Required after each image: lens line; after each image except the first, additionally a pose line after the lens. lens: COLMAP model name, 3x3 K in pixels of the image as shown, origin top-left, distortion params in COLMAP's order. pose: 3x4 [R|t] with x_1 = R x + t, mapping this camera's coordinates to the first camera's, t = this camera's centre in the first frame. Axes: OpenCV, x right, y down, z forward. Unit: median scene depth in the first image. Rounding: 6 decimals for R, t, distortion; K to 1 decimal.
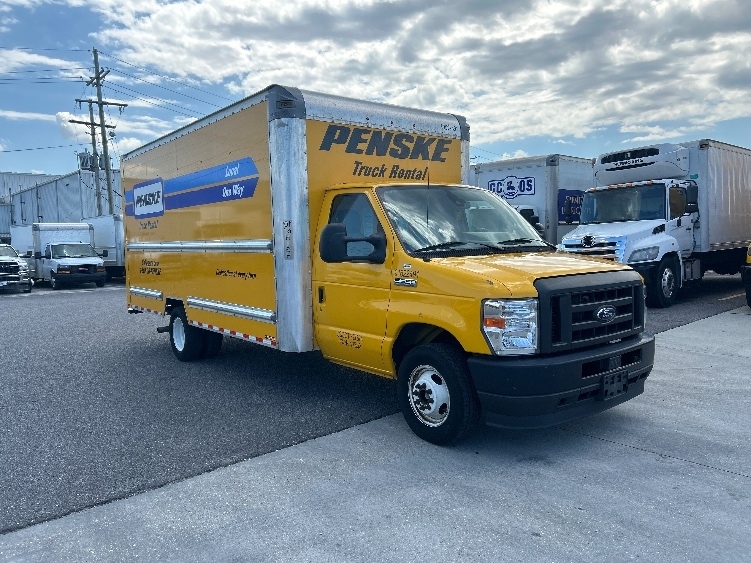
lens RADIAL K [[569.7, 0, 371.6], [0, 569.7, 285.6], [0, 0, 1]] dist [0.053685, 0.005952]
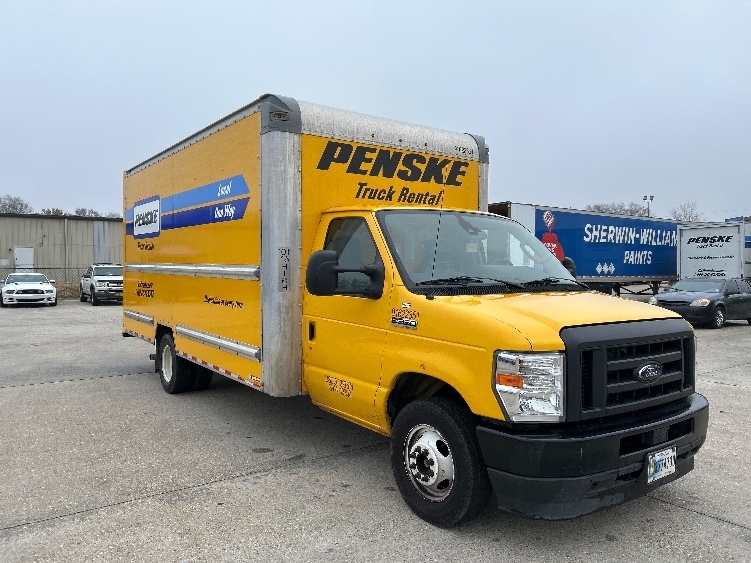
lens RADIAL K [[569.7, 0, 369.1], [0, 569.7, 273.8], [0, 0, 1]] dist [0.053685, 0.005952]
pose [[0.998517, 0.032248, -0.043870, 0.036142], [-0.035042, 0.997304, -0.064480, -0.019783], [0.041672, 0.065922, 0.996954, 0.134132]]
